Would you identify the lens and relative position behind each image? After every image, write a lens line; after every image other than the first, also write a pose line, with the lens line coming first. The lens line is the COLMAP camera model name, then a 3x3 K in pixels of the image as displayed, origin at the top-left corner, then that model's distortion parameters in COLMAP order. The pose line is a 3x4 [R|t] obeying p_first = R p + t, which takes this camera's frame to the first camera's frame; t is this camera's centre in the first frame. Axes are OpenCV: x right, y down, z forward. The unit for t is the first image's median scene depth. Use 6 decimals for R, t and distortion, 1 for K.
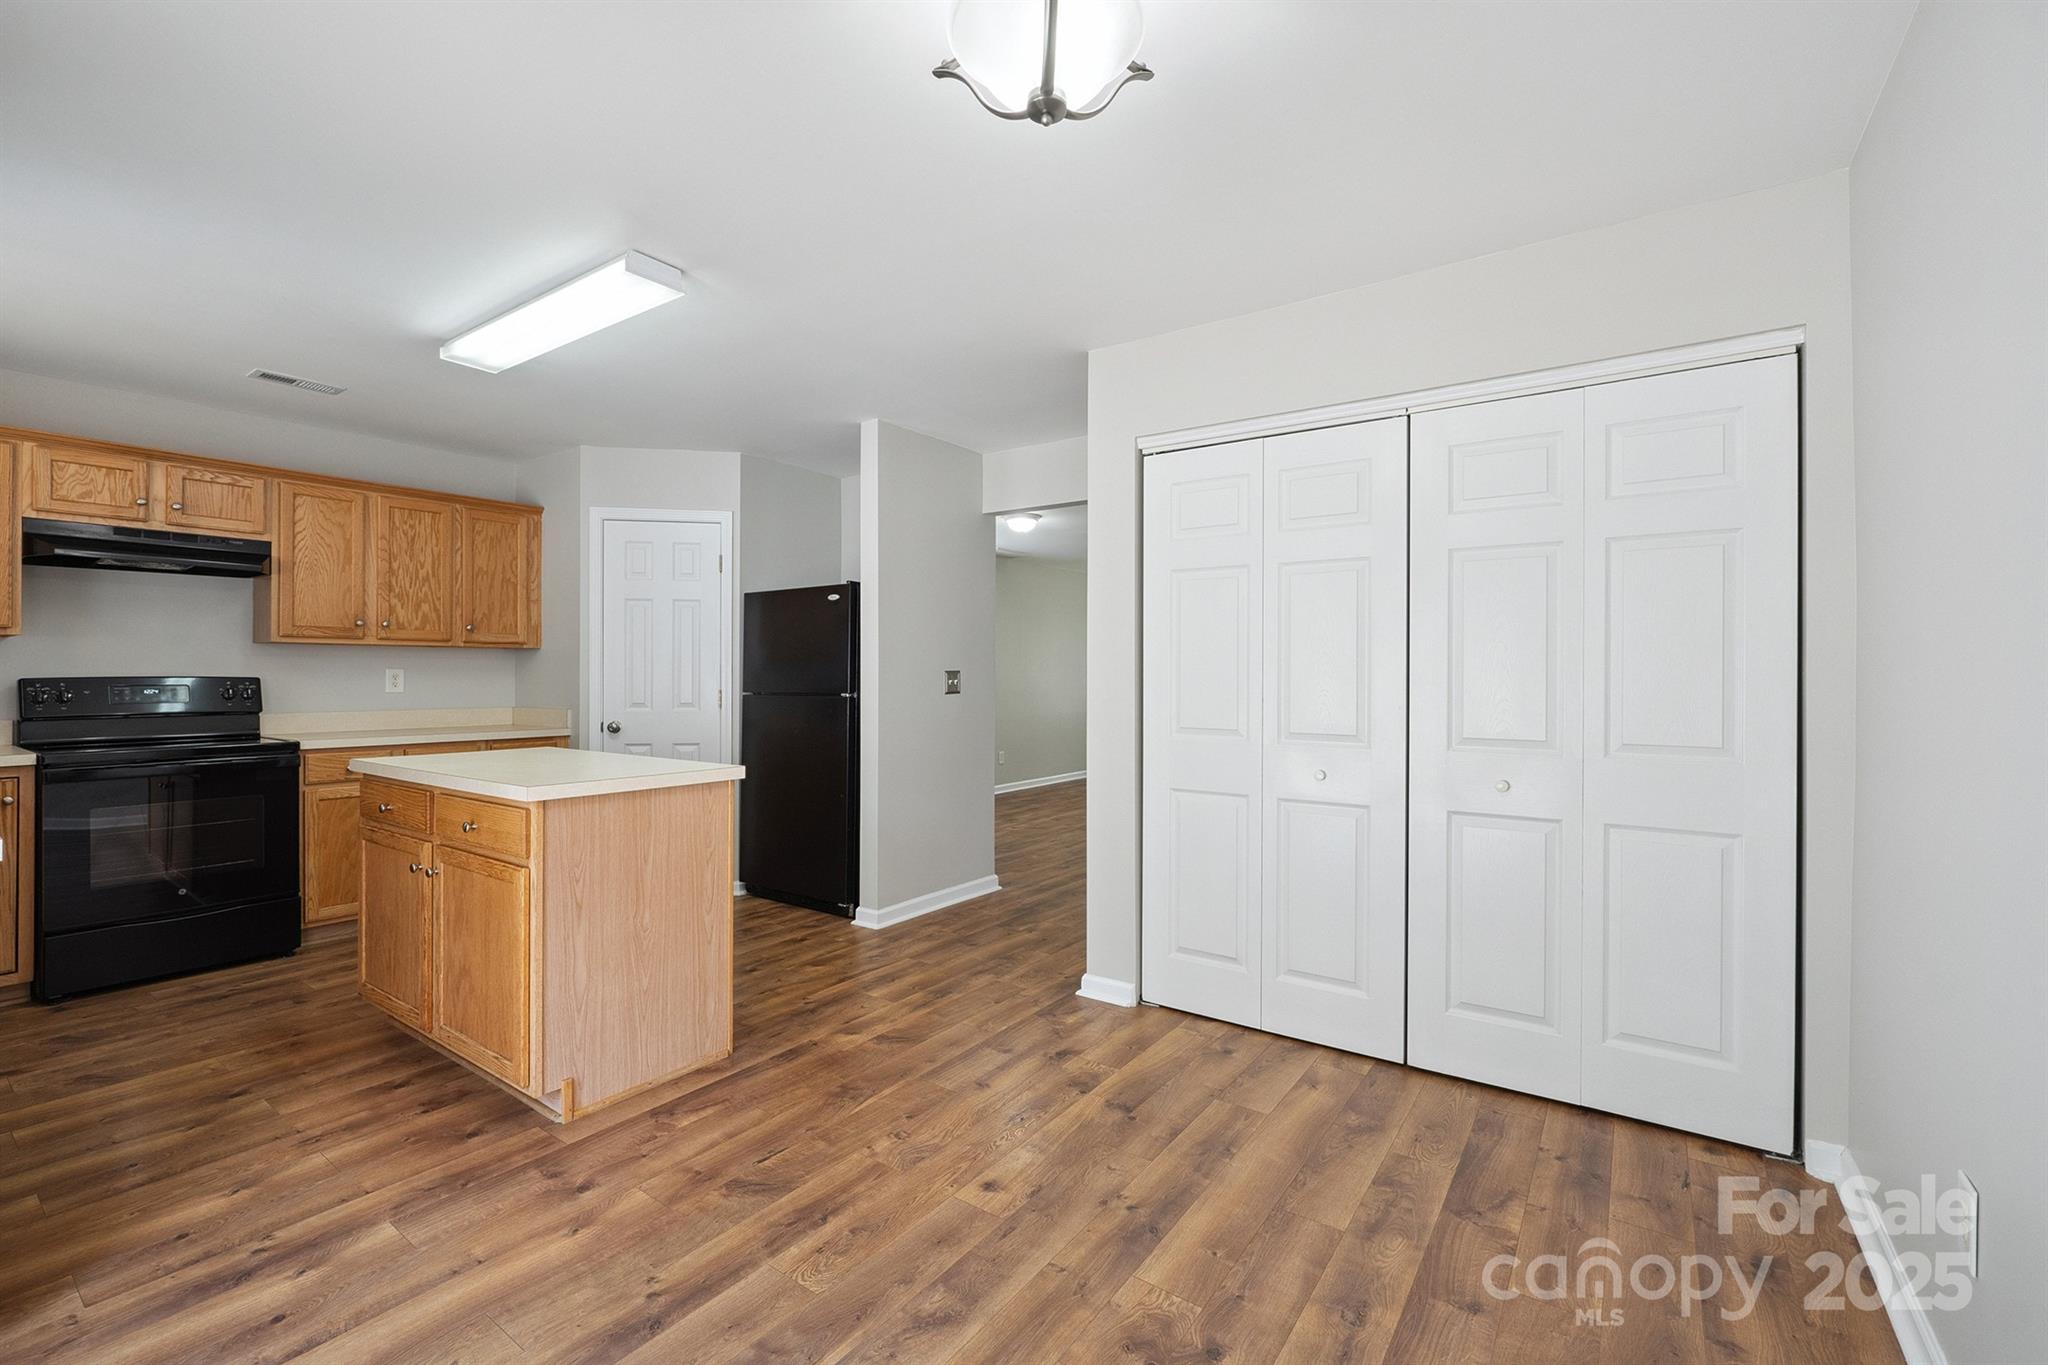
lens RADIAL K [[879.1, 0, 1024.8], [0, 879.1, 674.7], [0, 0, 1]] dist [-0.000213, -0.000828]
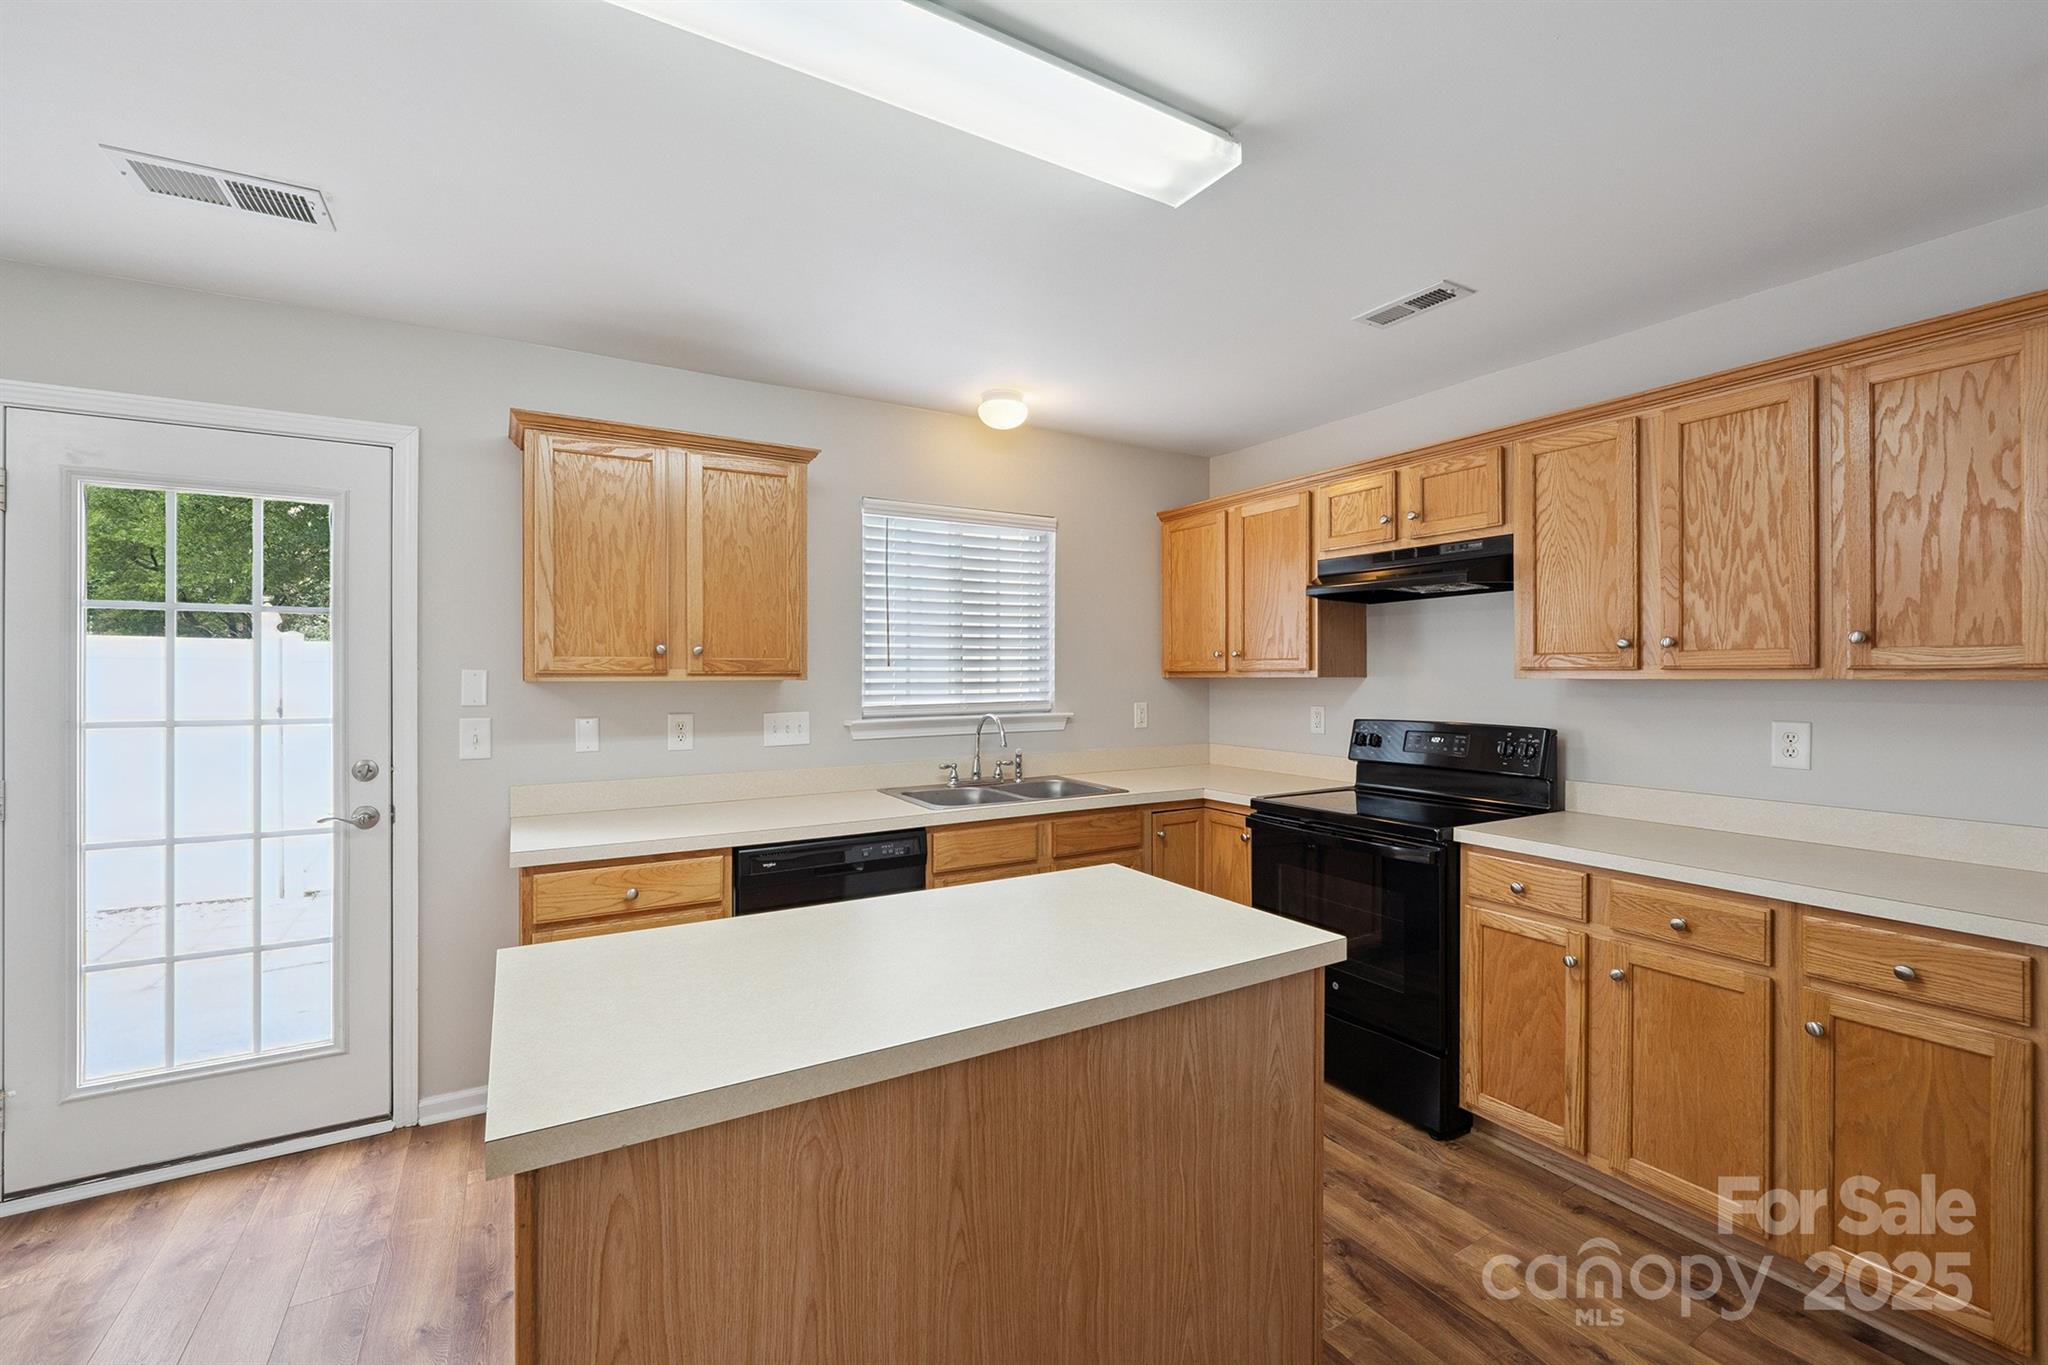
lens RADIAL K [[879.1, 0, 1023.2], [0, 879.1, 670.8], [0, 0, 1]] dist [-0.000213, -0.000828]
pose [[-0.407121, -0.008370, -0.913336, -0.070706], [-0.000548, 0.999960, -0.008920, -0.037988], [0.913374, -0.003131, -0.407109, 0.945024]]
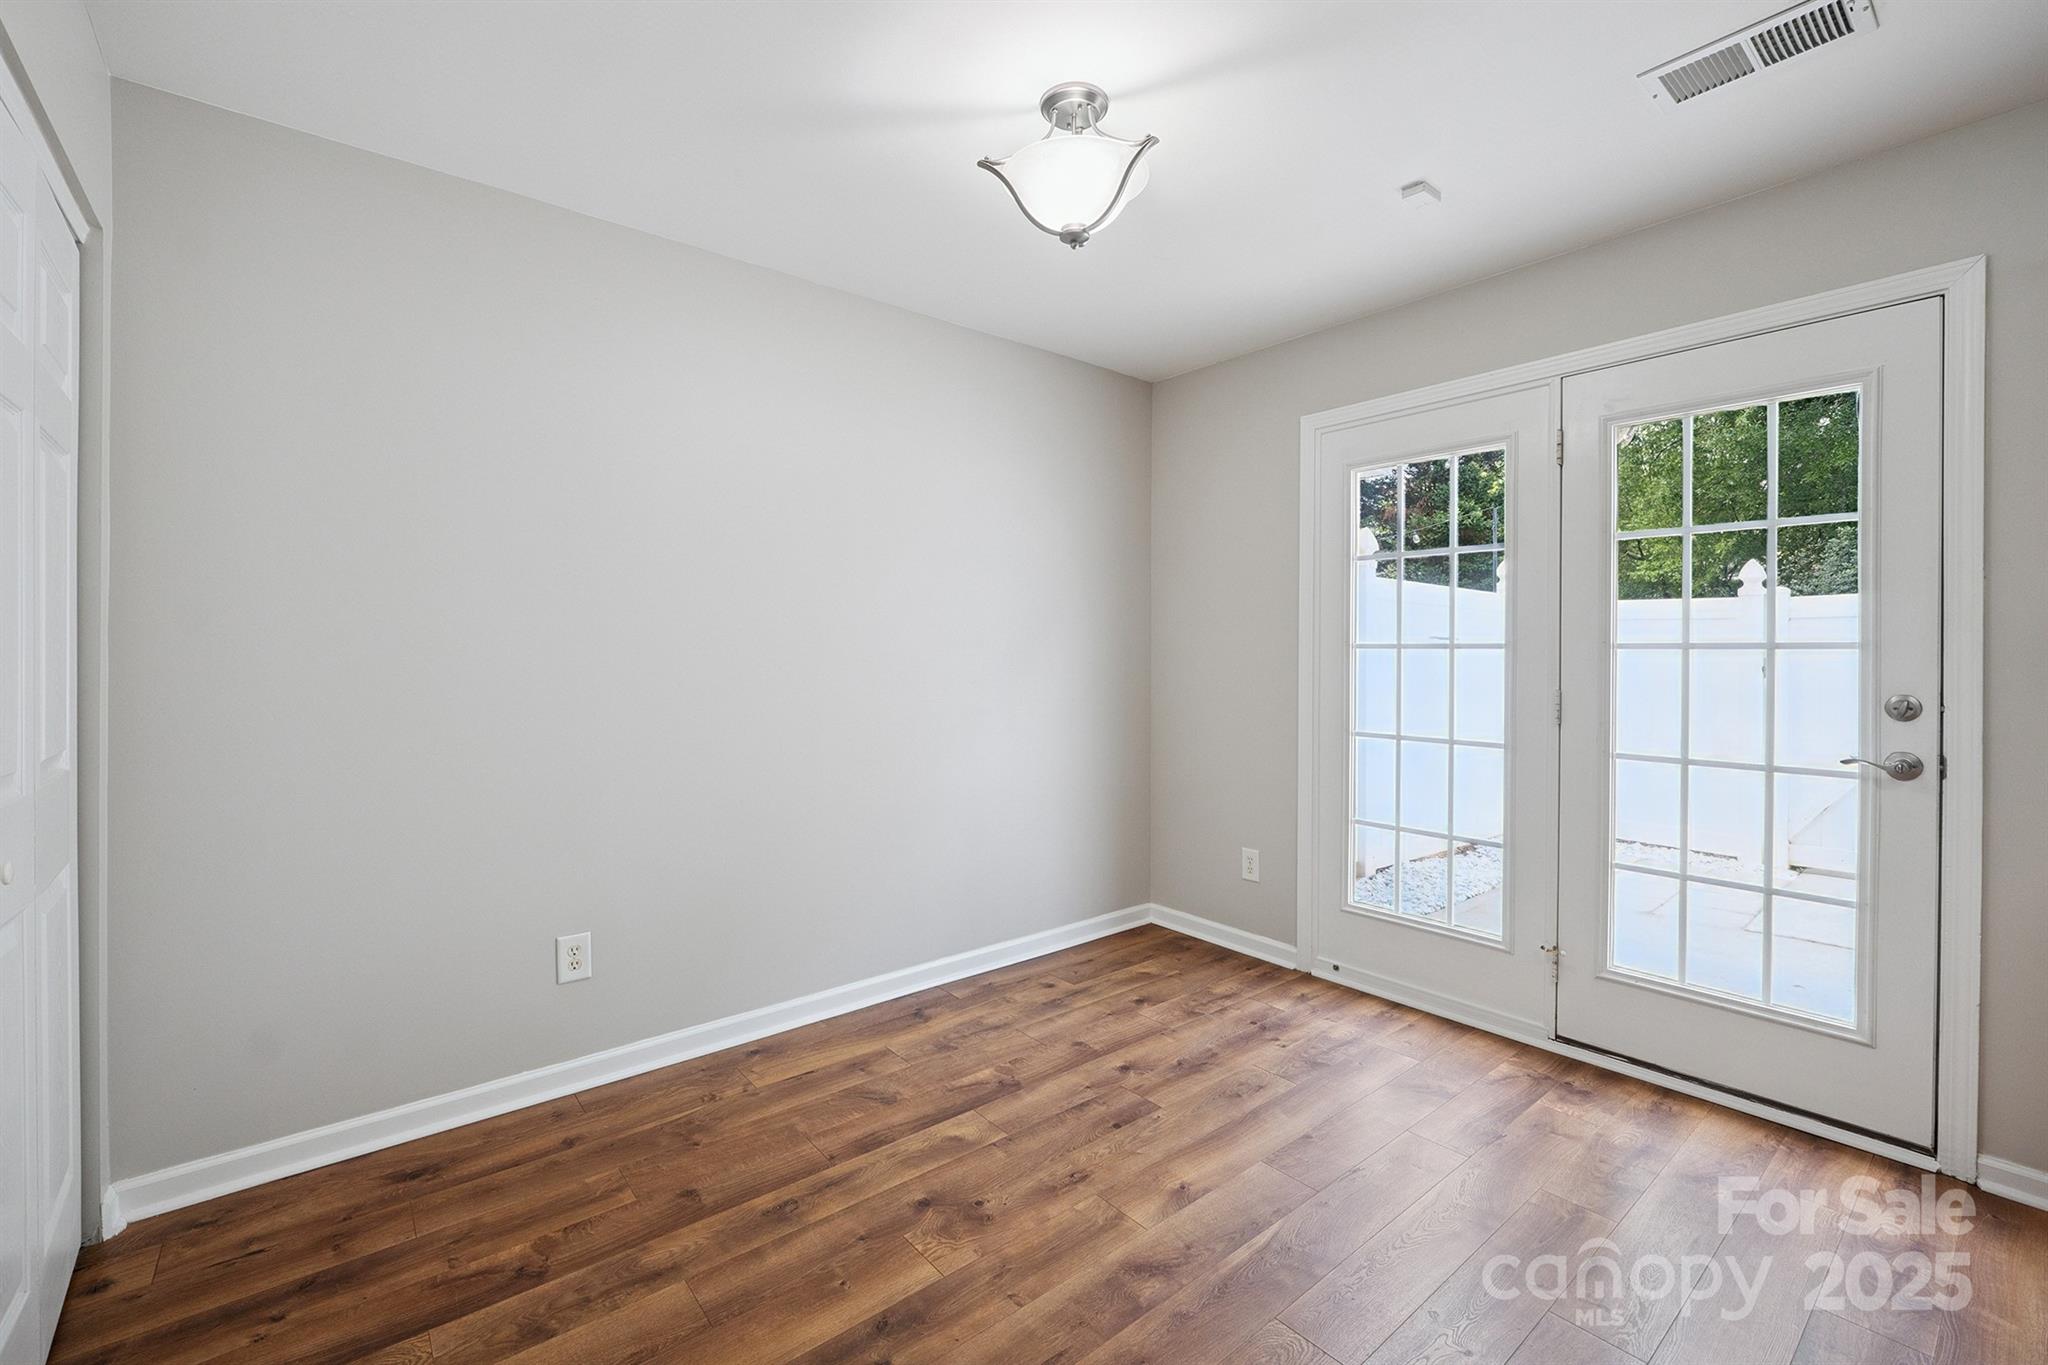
lens RADIAL K [[879.1, 0, 1019.2], [0, 879.1, 652.4], [0, 0, 1]] dist [-0.000213, -0.000828]
pose [[-0.964127, -0.010292, 0.265242, -0.095849], [-0.007947, 0.999919, 0.009911, -0.006077], [-0.265322, 0.007448, -0.964131, 0.883270]]
